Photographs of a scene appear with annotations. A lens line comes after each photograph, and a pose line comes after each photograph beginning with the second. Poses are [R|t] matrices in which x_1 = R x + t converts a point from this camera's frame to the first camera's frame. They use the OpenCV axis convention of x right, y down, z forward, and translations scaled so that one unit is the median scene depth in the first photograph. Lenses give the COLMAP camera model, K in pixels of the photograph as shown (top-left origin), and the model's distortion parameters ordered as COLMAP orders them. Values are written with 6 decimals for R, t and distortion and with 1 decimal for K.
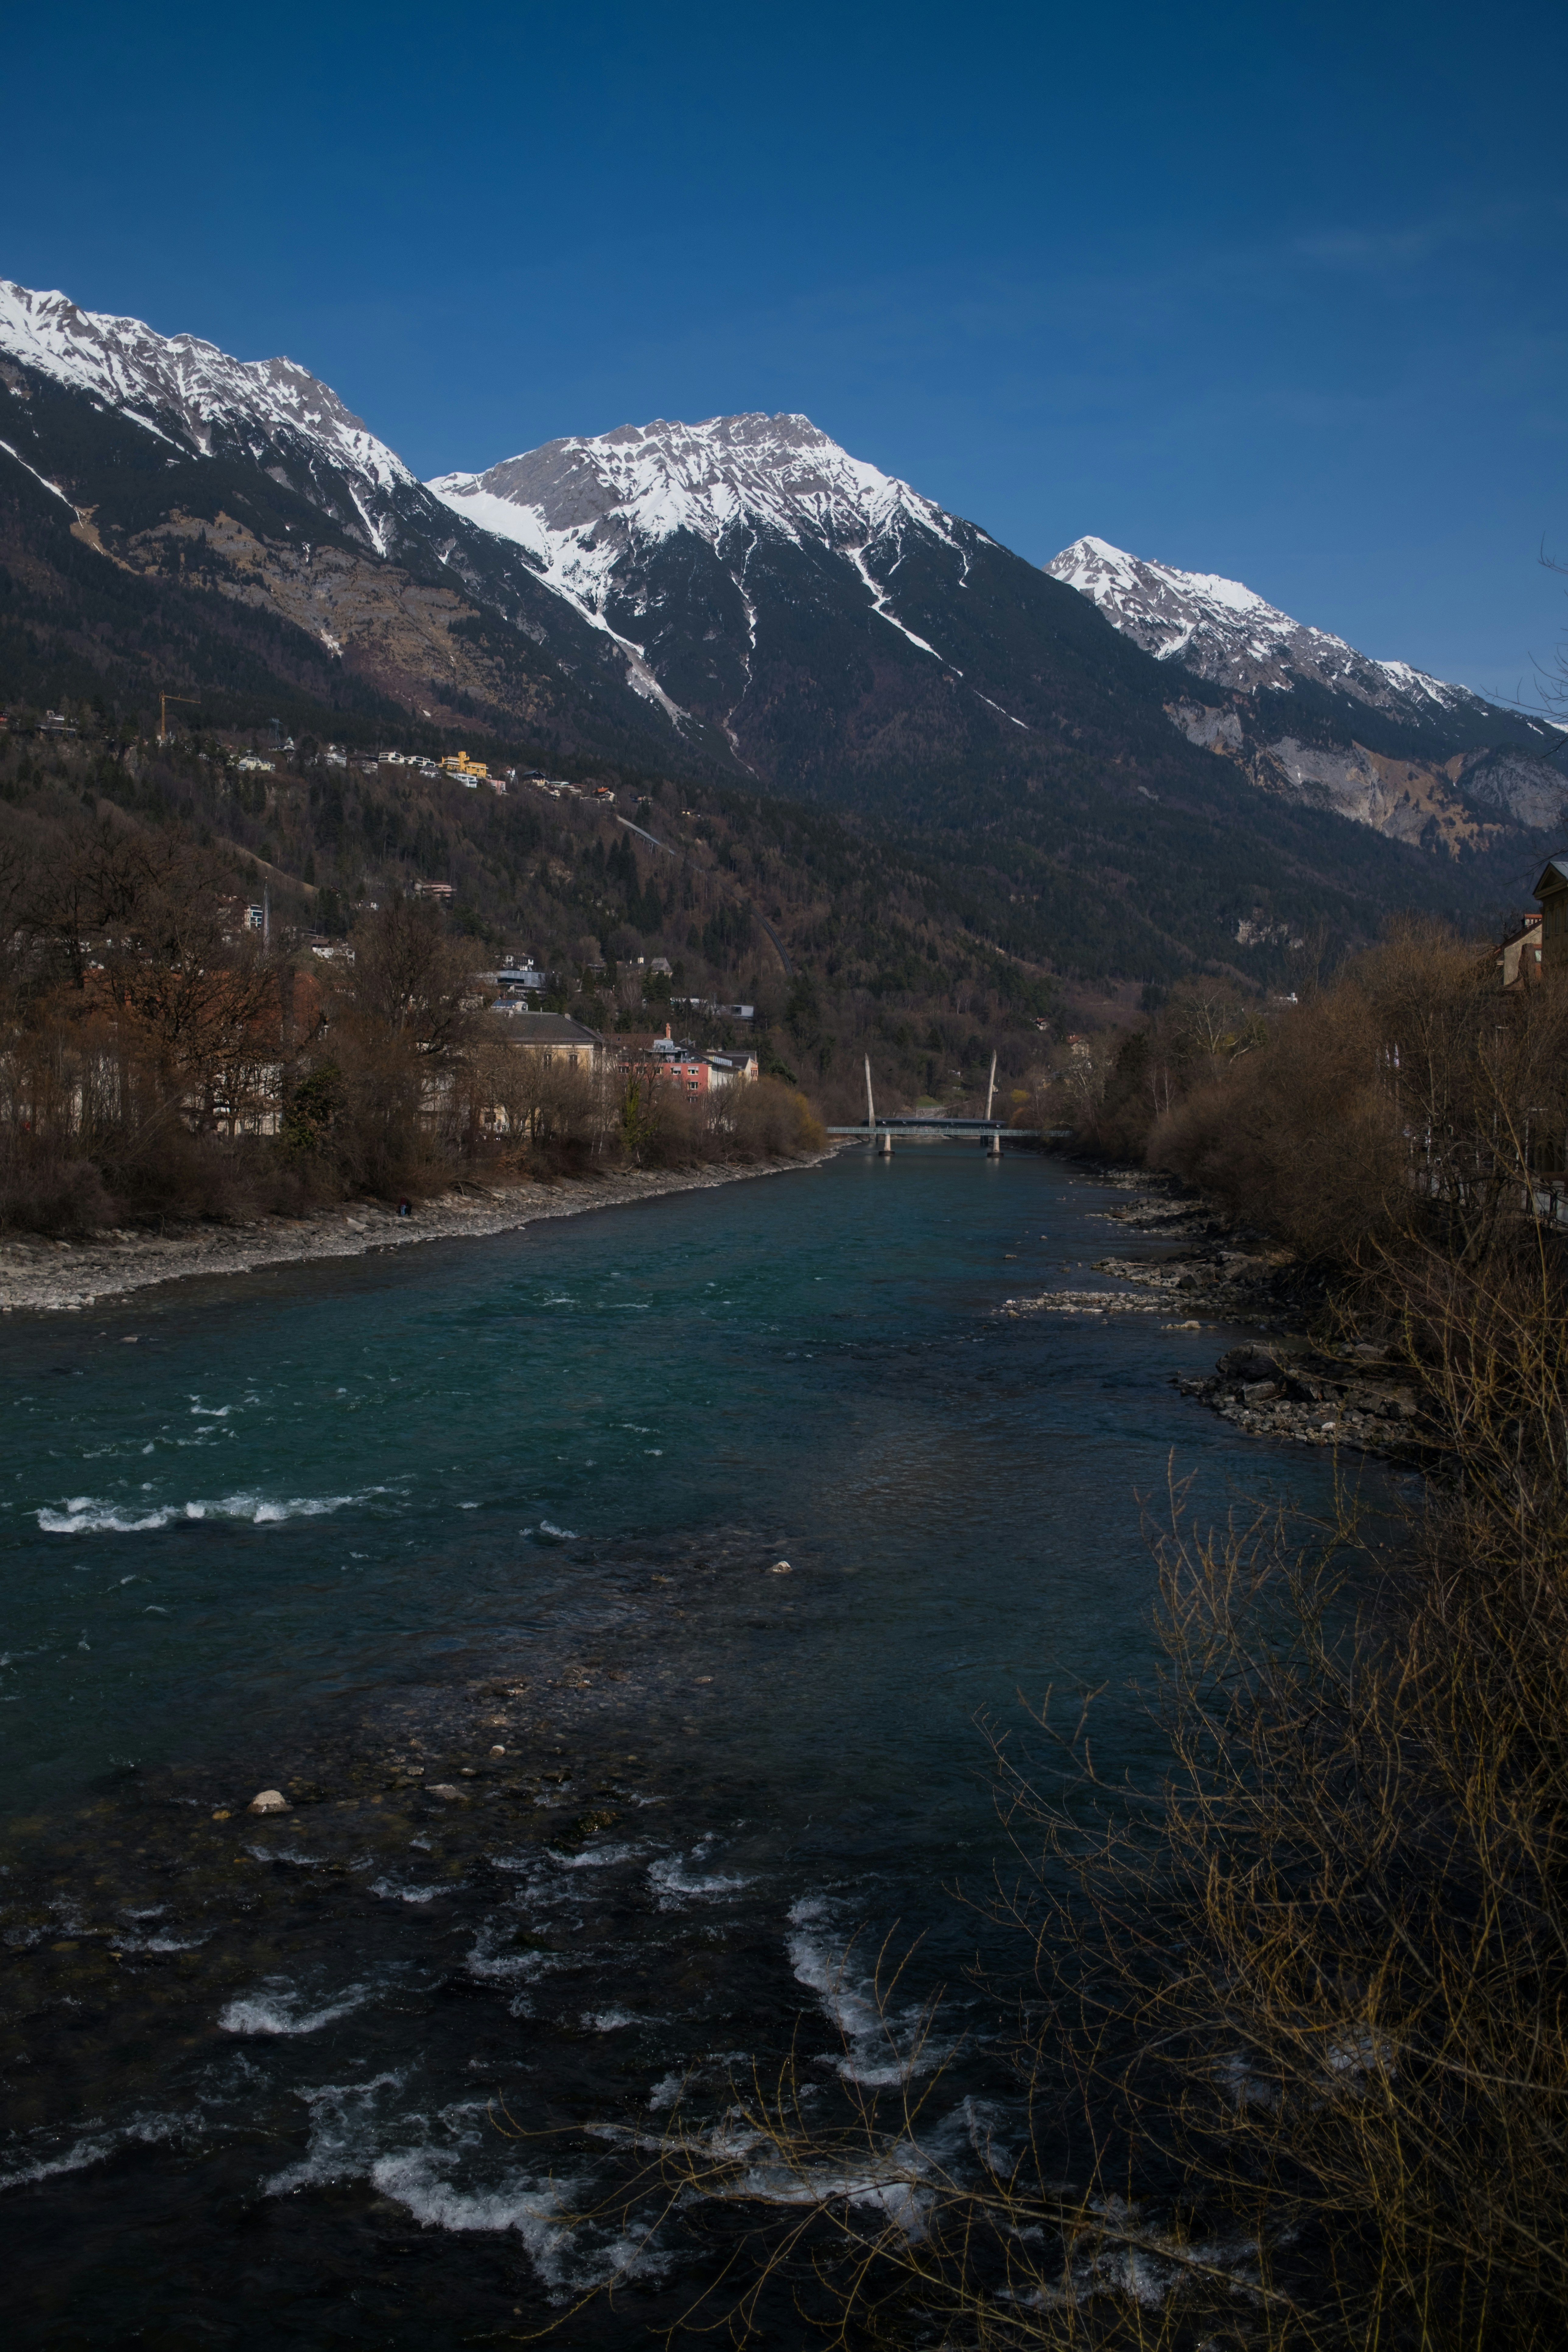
lens RADIAL K [[2379.7, 0, 791.7], [0, 2379.7, 1185.3], [0, 0, 1]] dist [-0.062302, 0.161638]
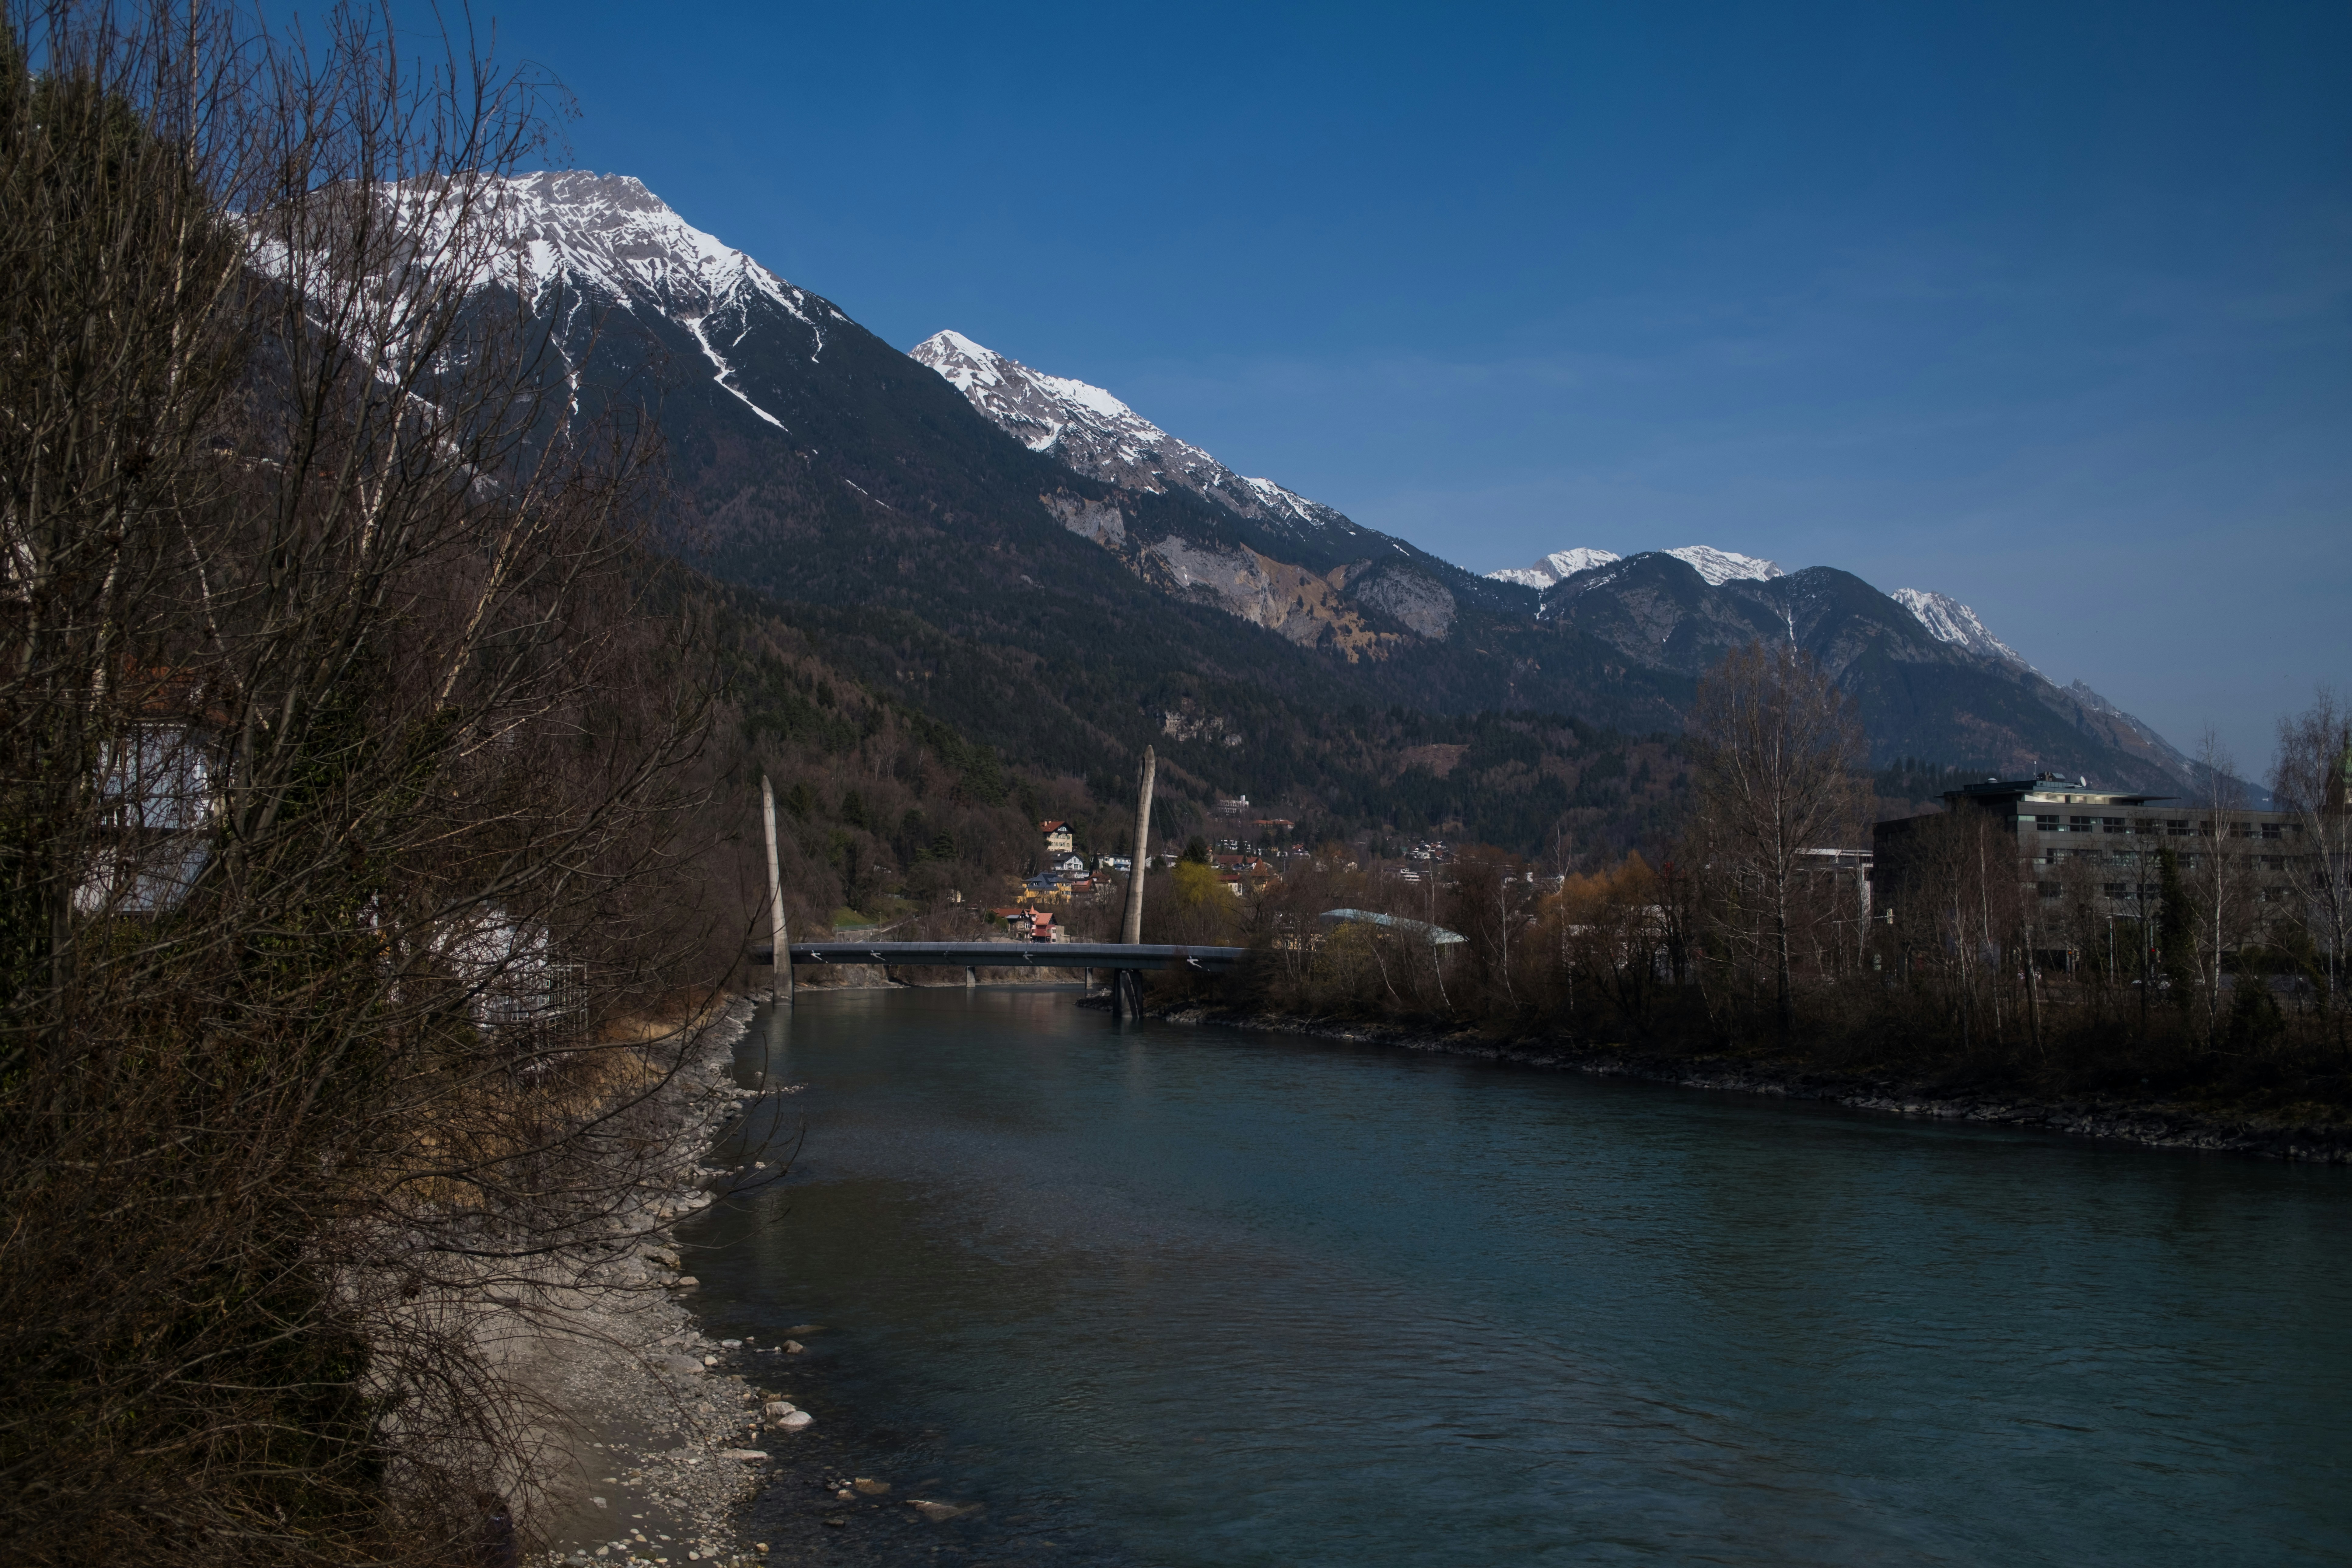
lens RADIAL K [[2379.7, 0, 1184.1], [0, 2379.7, 797.0], [0, 0, 1]] dist [-0.062302, 0.161638]
pose [[0.973066, 0.006043, 0.230447, 0.001569], [0.015700, 0.995598, -0.092400, -0.002787], [-0.229991, 0.093529, 0.968688, 0.110973]]
